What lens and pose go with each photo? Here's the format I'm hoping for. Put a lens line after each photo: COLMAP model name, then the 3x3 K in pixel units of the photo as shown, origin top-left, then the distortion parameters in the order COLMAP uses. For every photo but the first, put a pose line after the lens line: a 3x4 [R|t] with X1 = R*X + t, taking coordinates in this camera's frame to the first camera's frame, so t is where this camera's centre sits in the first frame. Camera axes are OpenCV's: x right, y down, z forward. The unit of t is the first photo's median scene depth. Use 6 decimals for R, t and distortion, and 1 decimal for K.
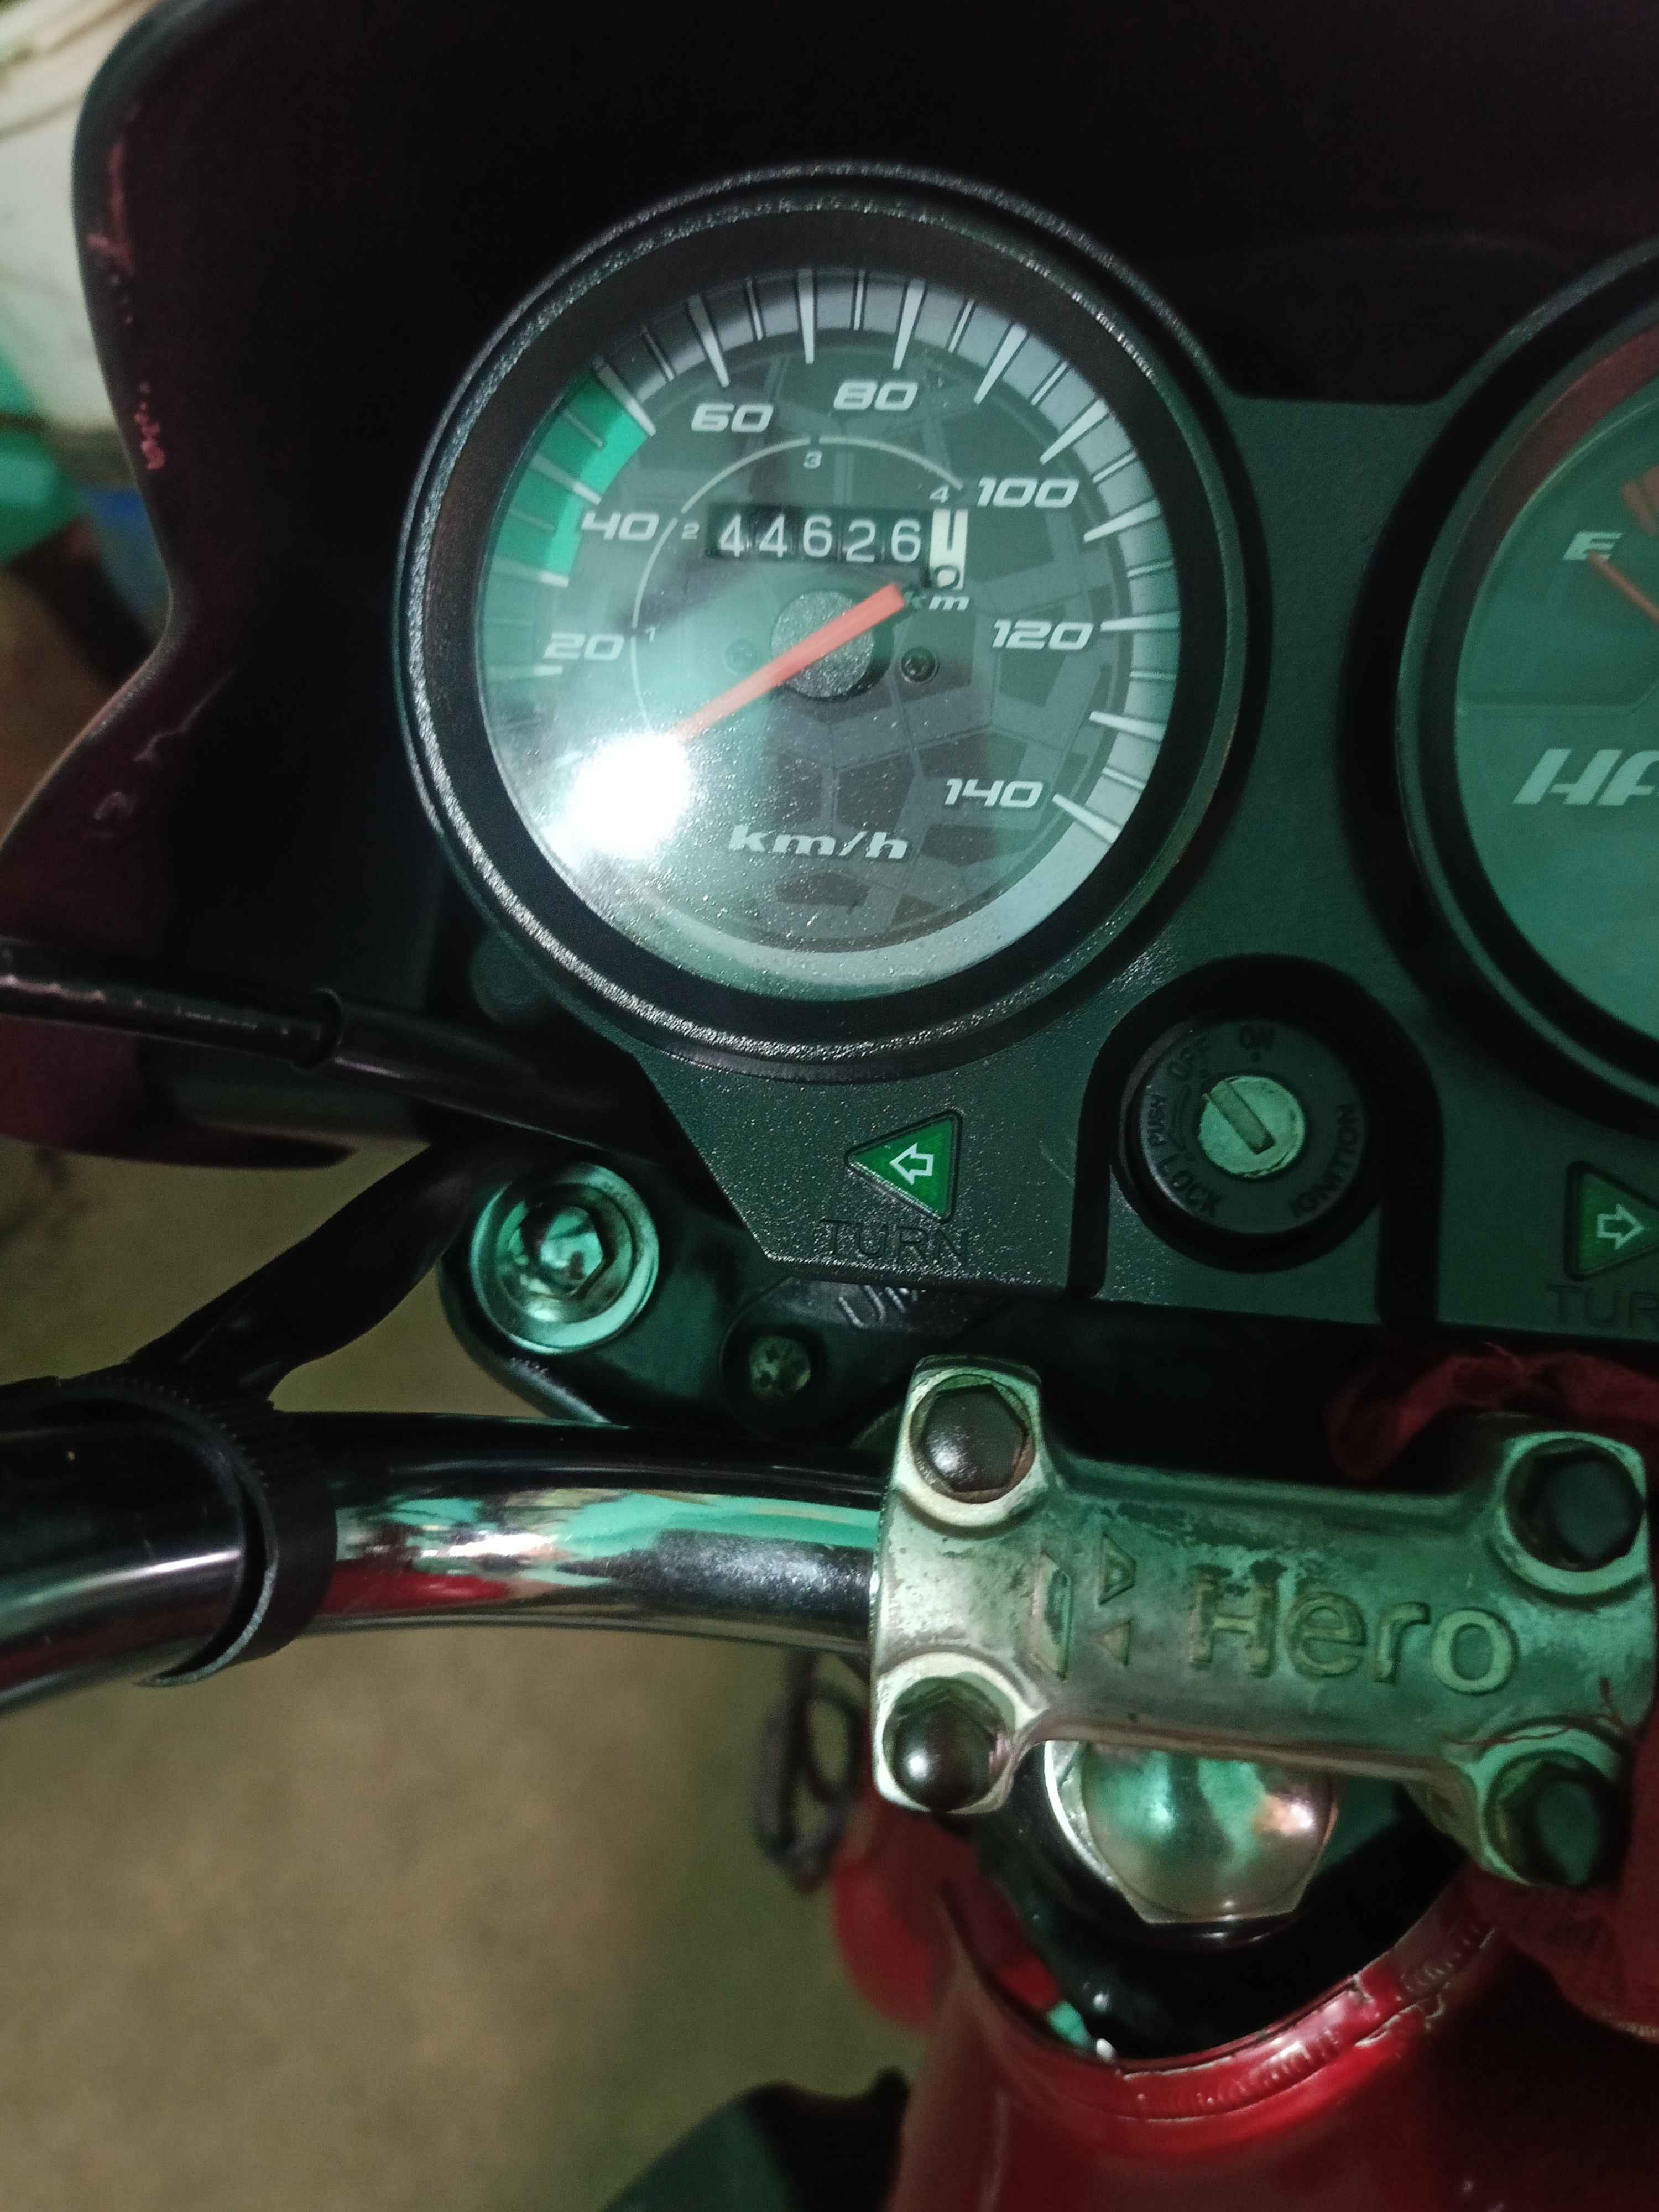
lens RADIAL K [[1580.1, 0, 832.2], [0, 1580.1, 1095.1], [0, 0, 1]] dist [0.076249, -0.222531]
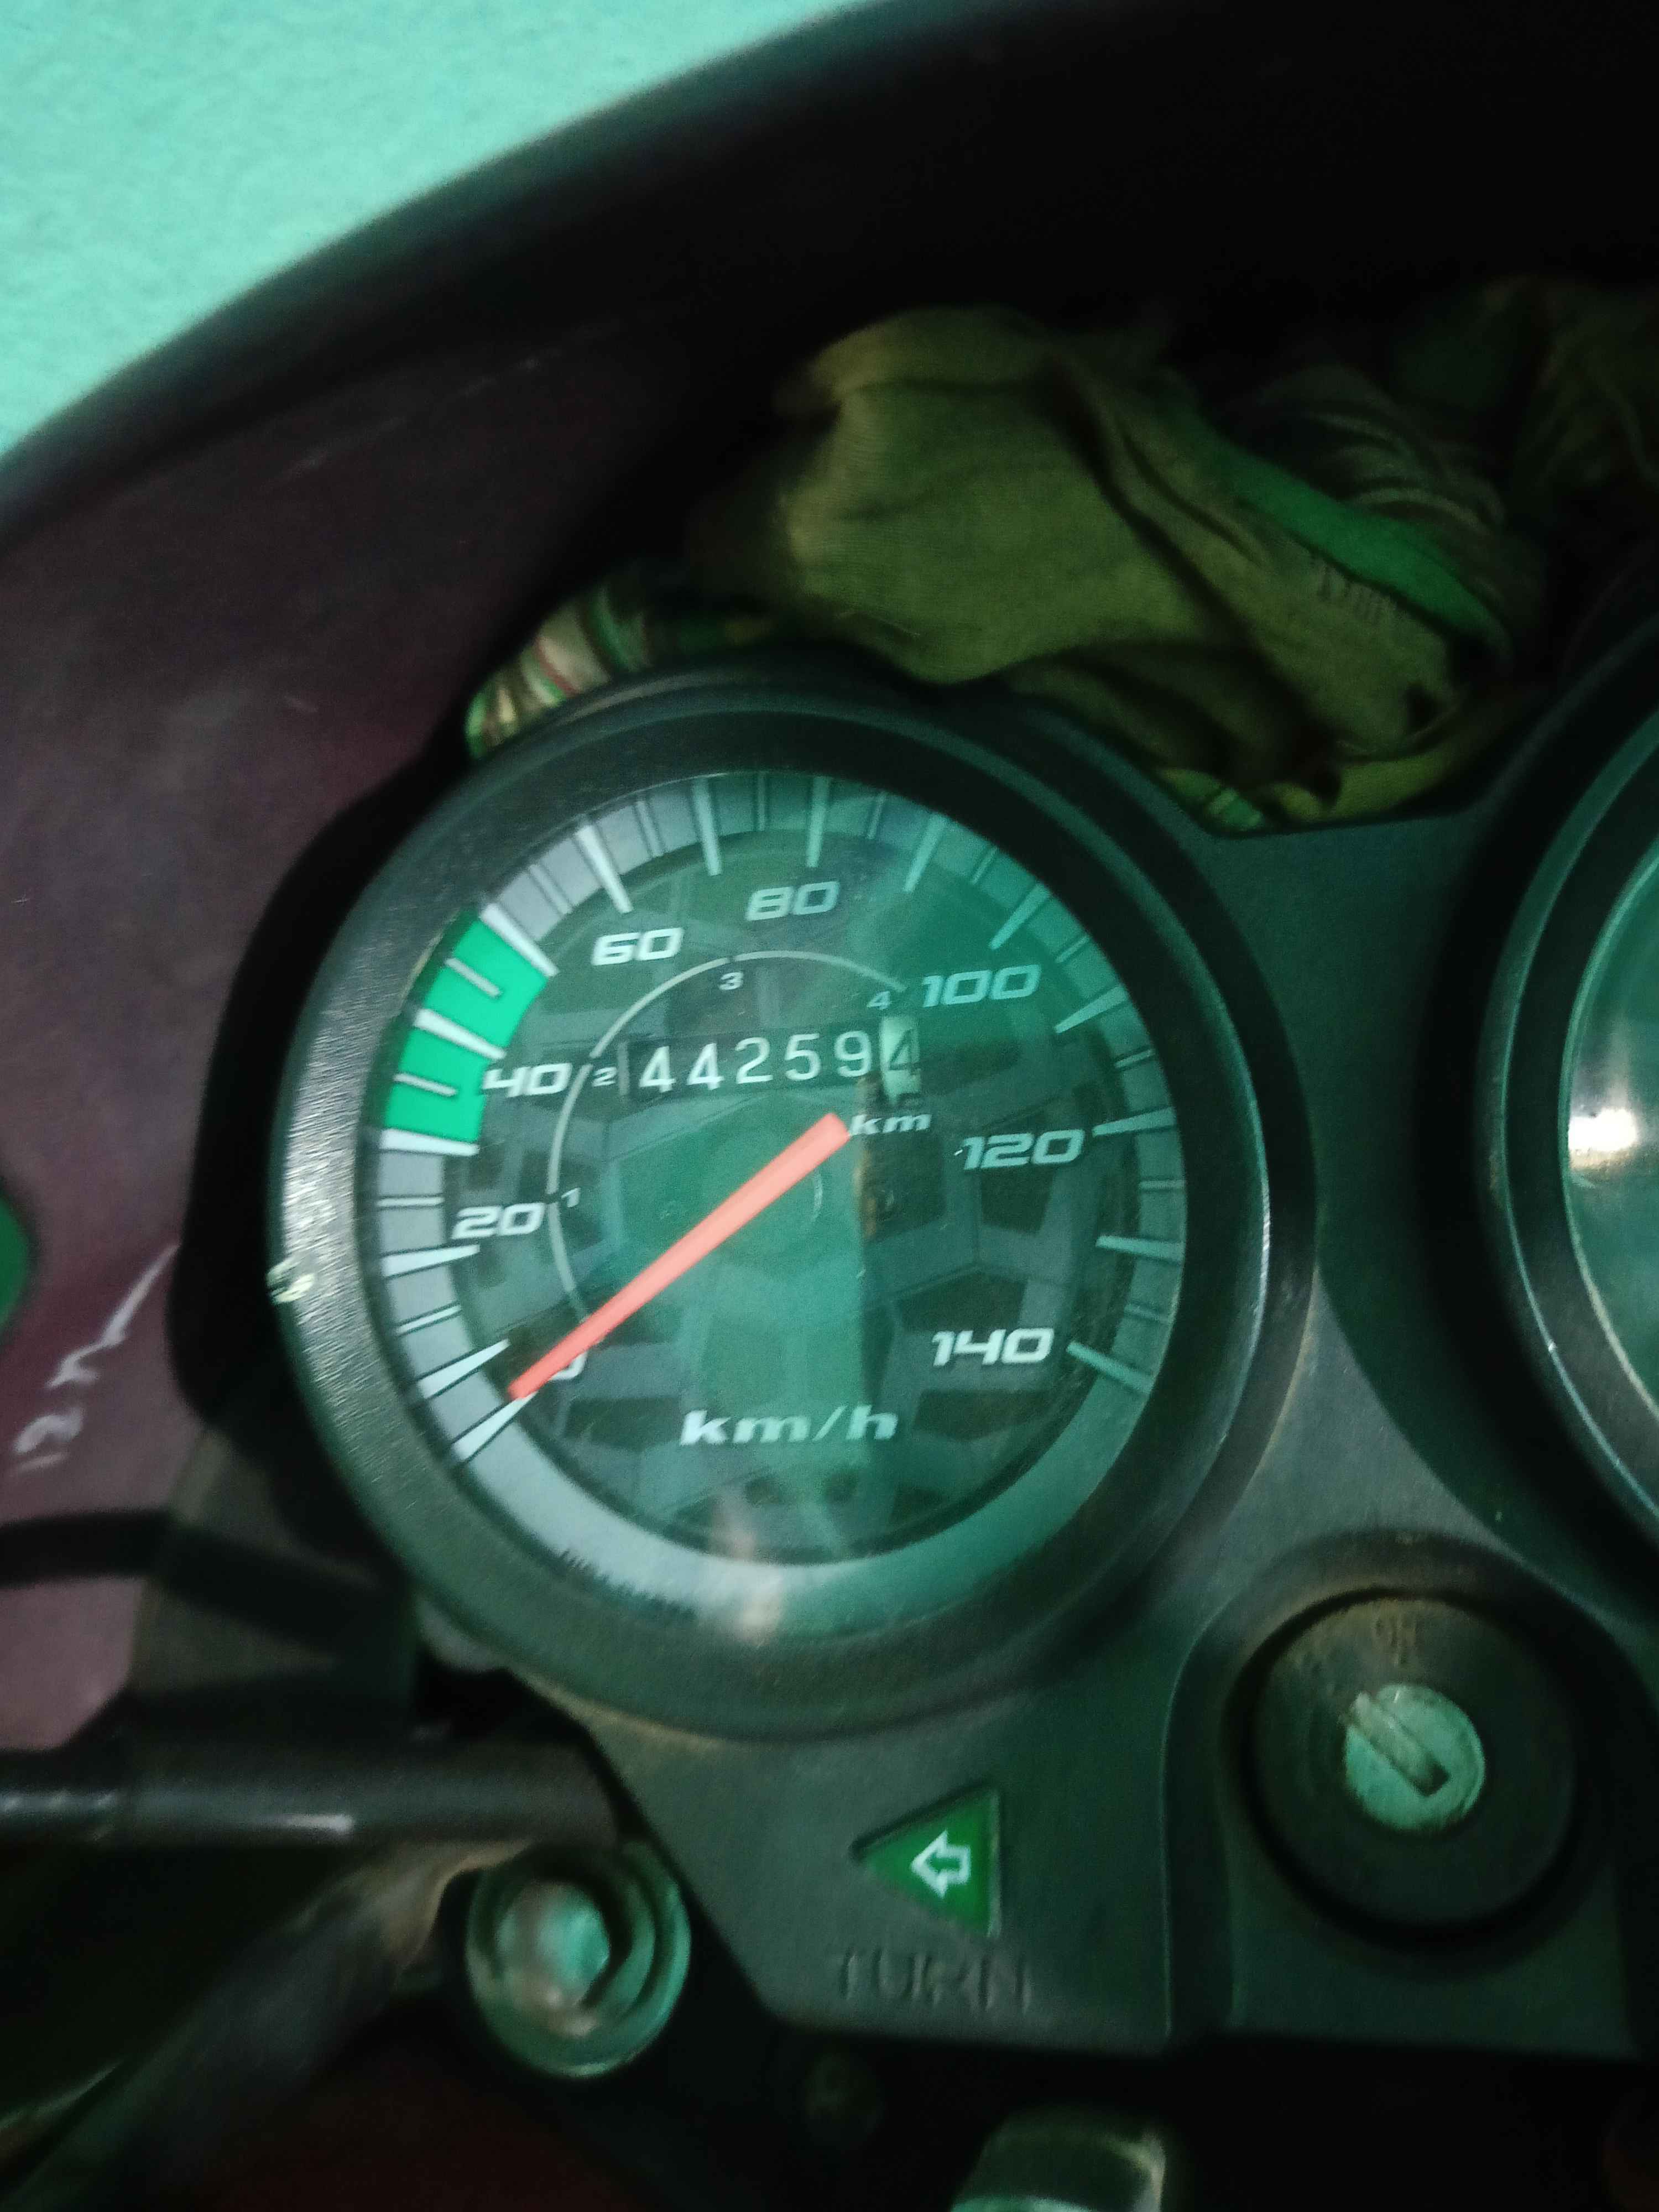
lens RADIAL K [[1605.2, 0, 829.5], [0, 1605.2, 1106.0], [0, 0, 1]] dist [0.119739, -0.265620]
pose [[0.979222, -0.128474, -0.156906, 0.166662], [0.092280, 0.971268, -0.219370, -0.141433], [0.180581, 0.200332, 0.962942, 0.194598]]
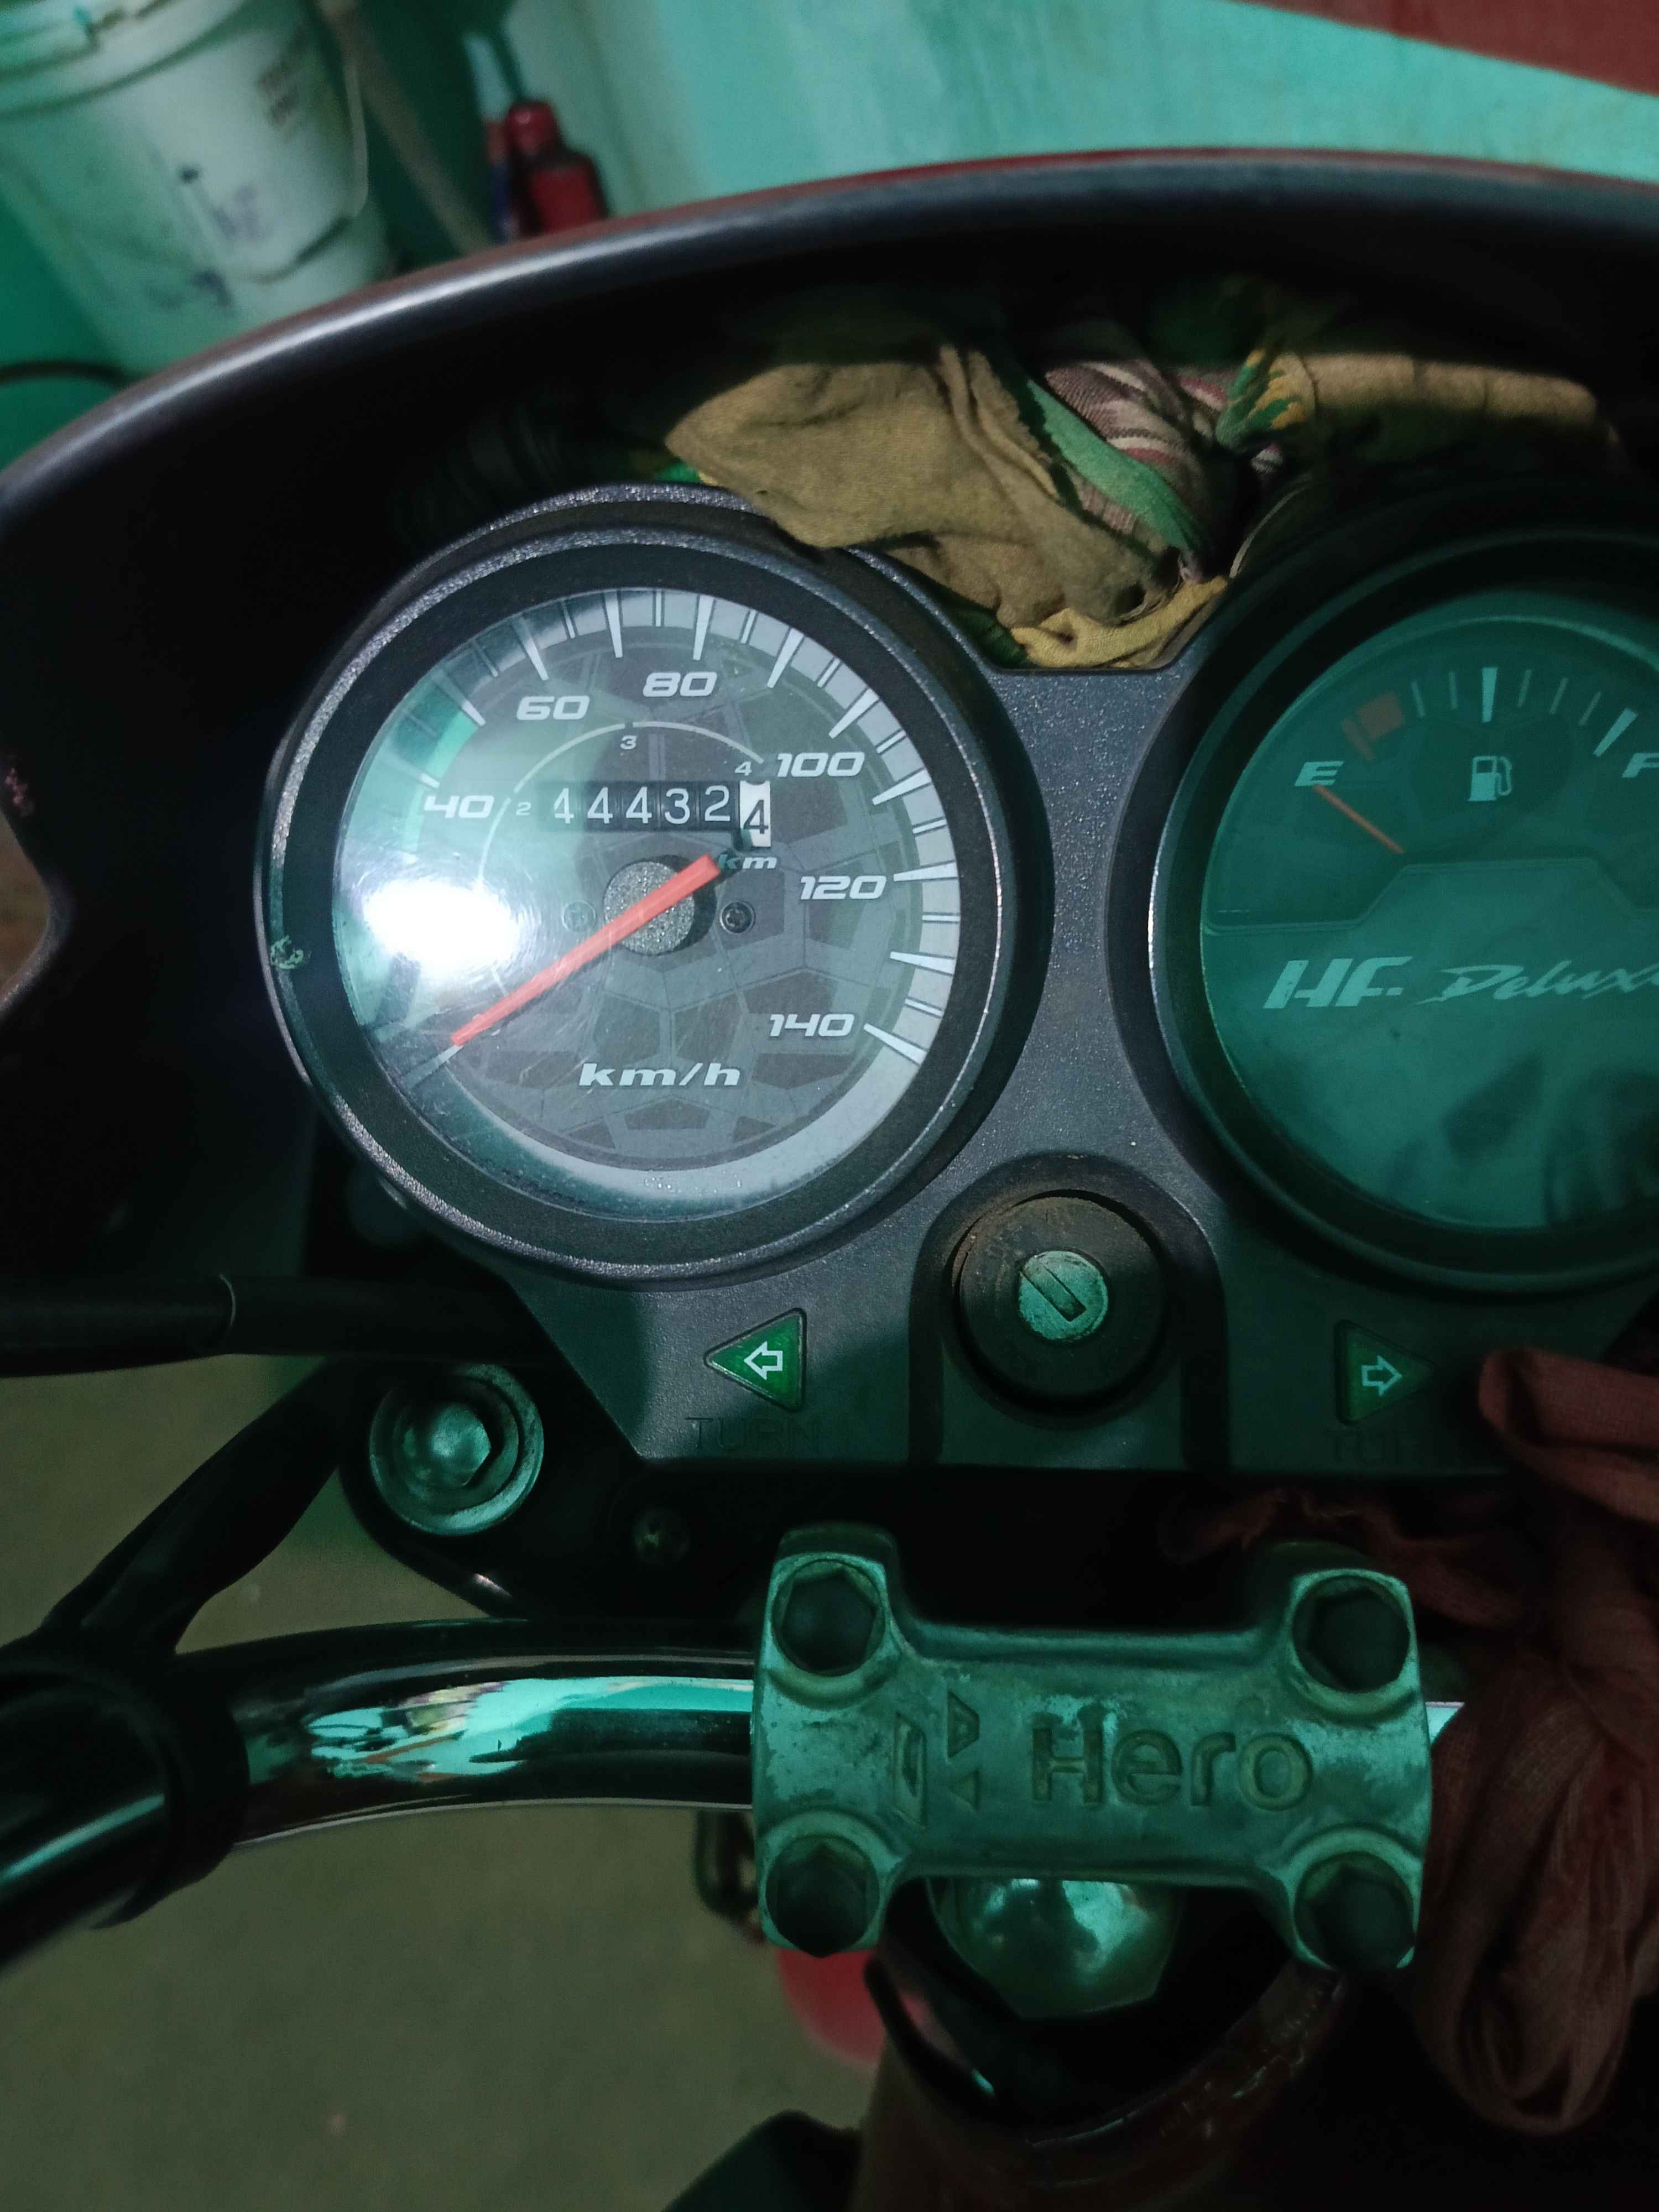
lens RADIAL K [[1558.8, 0, 829.5], [0, 1558.8, 1106.0], [0, 0, 1]] dist [0.123294, -0.300964]
pose [[0.995703, -0.072085, 0.058132, 0.046205], [0.072605, 0.997337, -0.006880, -0.126836], [-0.057482, 0.011071, 0.998285, -0.109646]]
